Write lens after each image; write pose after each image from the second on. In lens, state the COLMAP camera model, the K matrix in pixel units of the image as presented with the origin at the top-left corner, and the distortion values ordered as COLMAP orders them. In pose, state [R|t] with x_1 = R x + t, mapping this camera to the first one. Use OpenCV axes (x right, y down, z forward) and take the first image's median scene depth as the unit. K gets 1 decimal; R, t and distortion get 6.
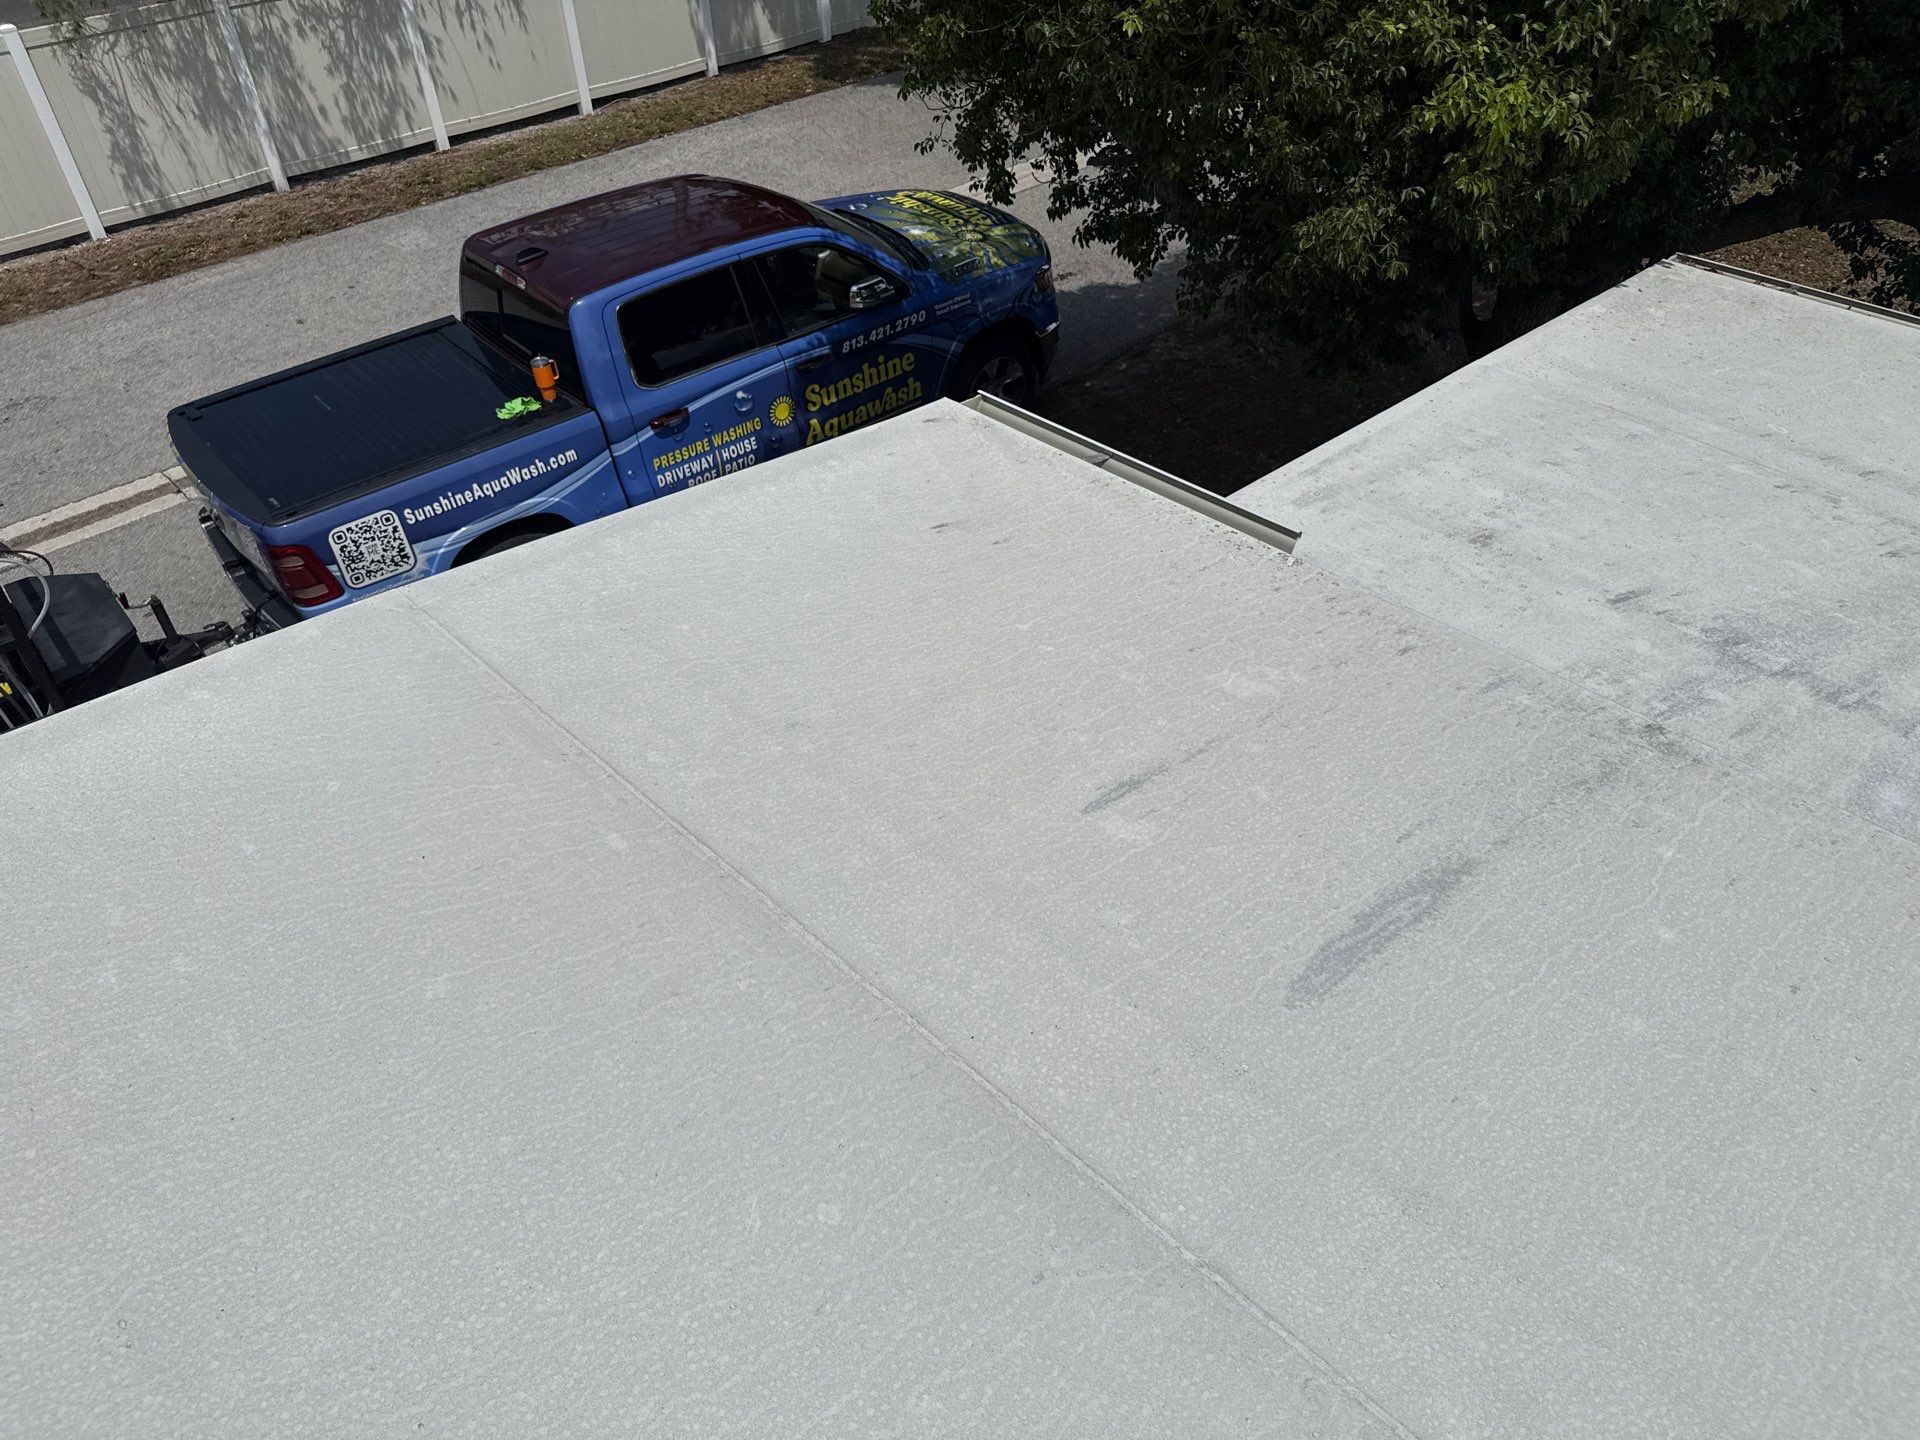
lens RADIAL K [[1359.0, 0, 969.9], [0, 1359.0, 729.7], [0, 0, 1]] dist [0.005278, -0.010600]
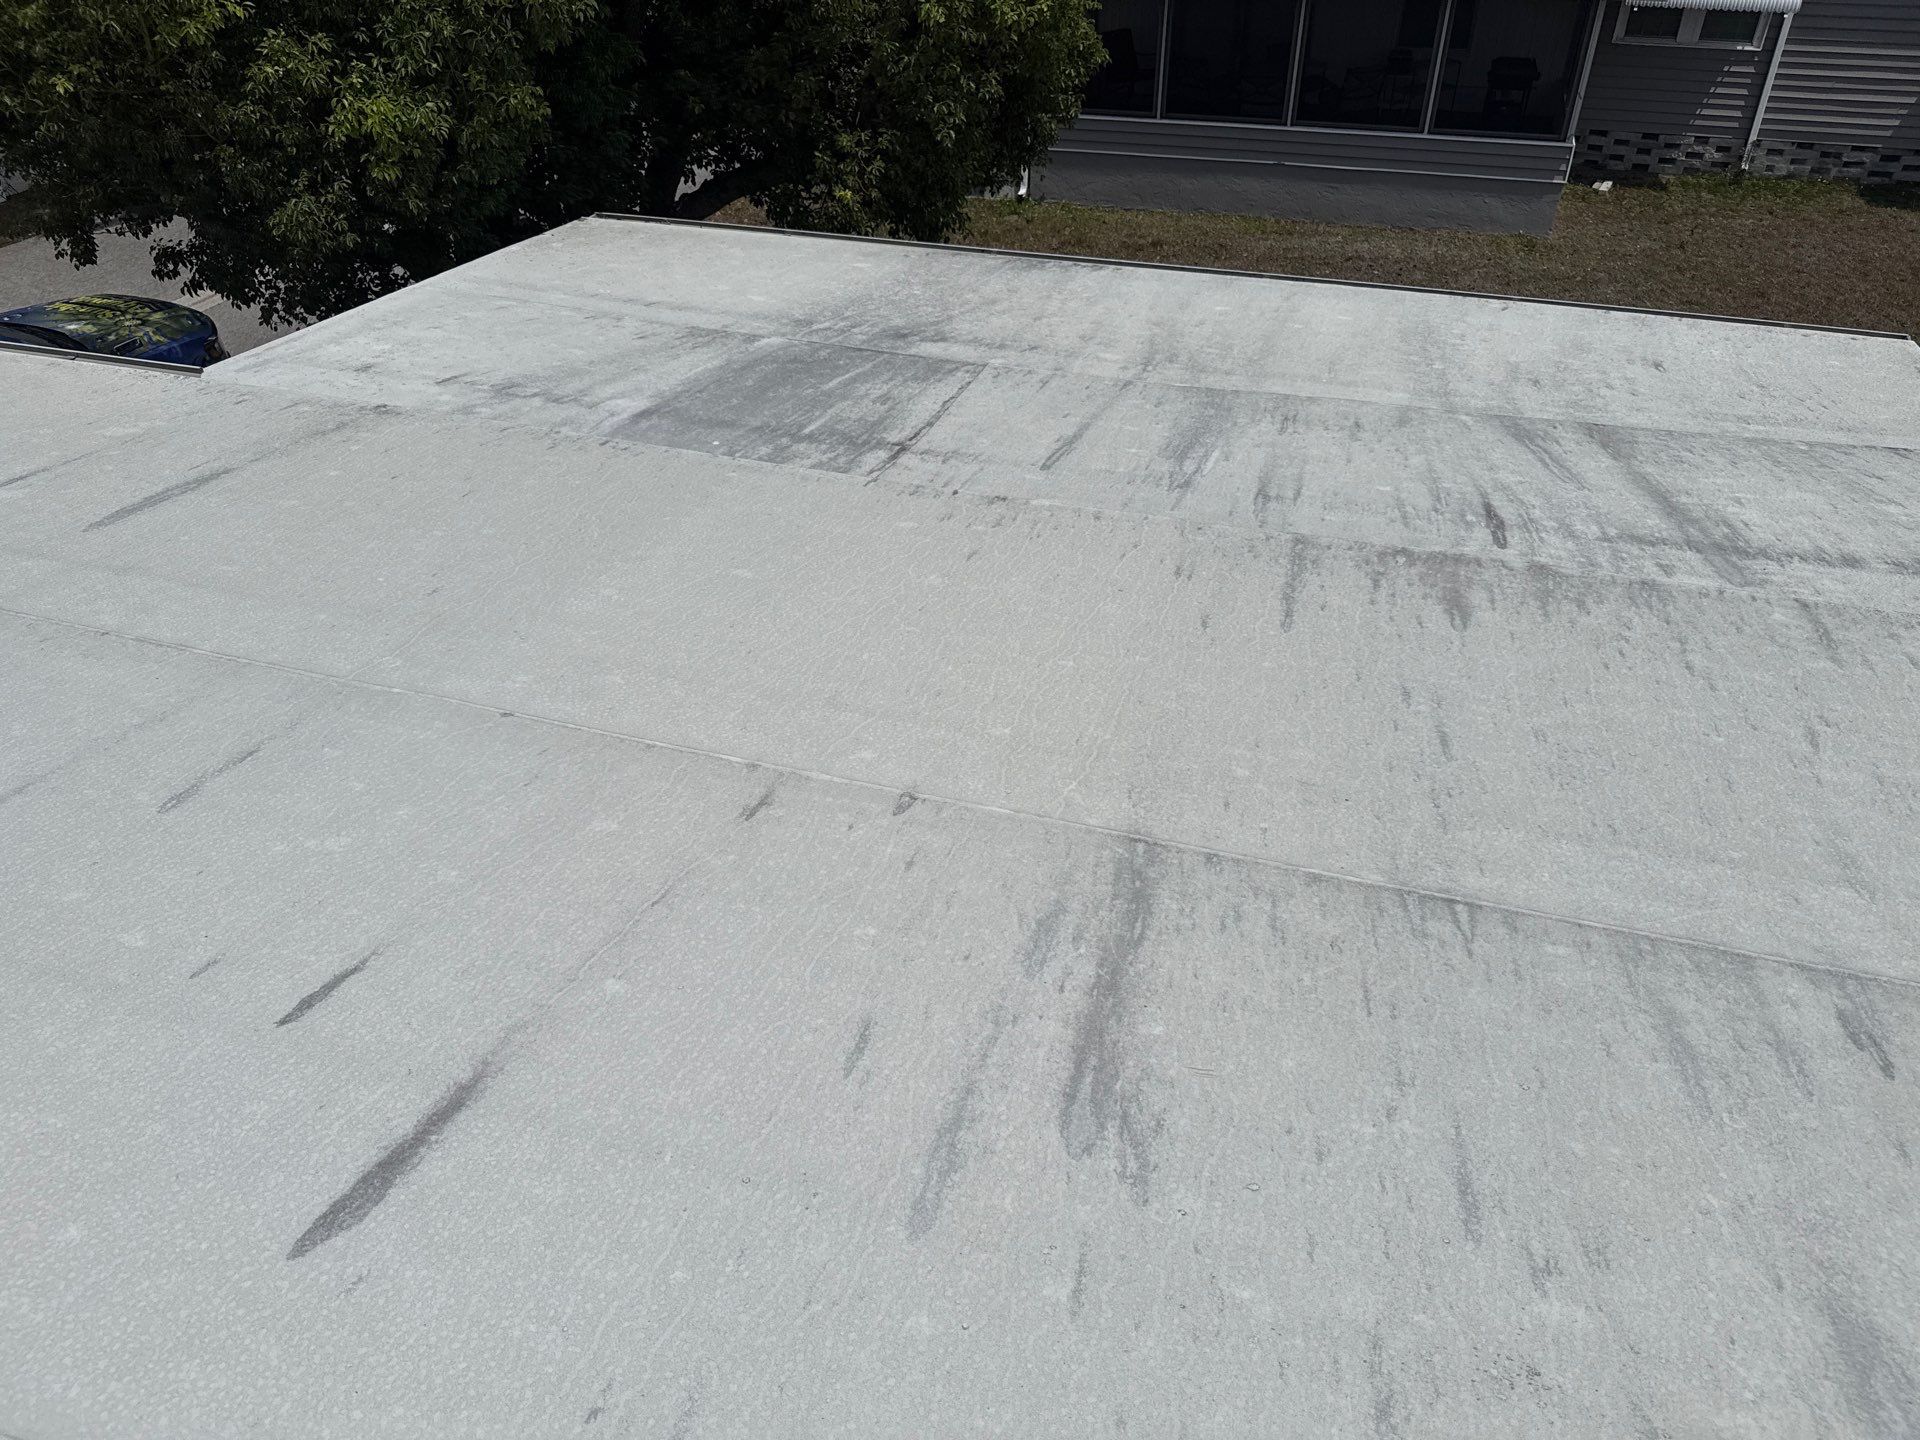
lens RADIAL K [[1359.0, 0, 958.1], [0, 1359.0, 738.7], [0, 0, 1]] dist [0.005278, -0.010600]
pose [[0.894921, -0.269777, 0.355440, 0.158583], [0.294733, 0.955430, -0.016908, 0.239260], [-0.335037, 0.119891, 0.934546, -0.300826]]
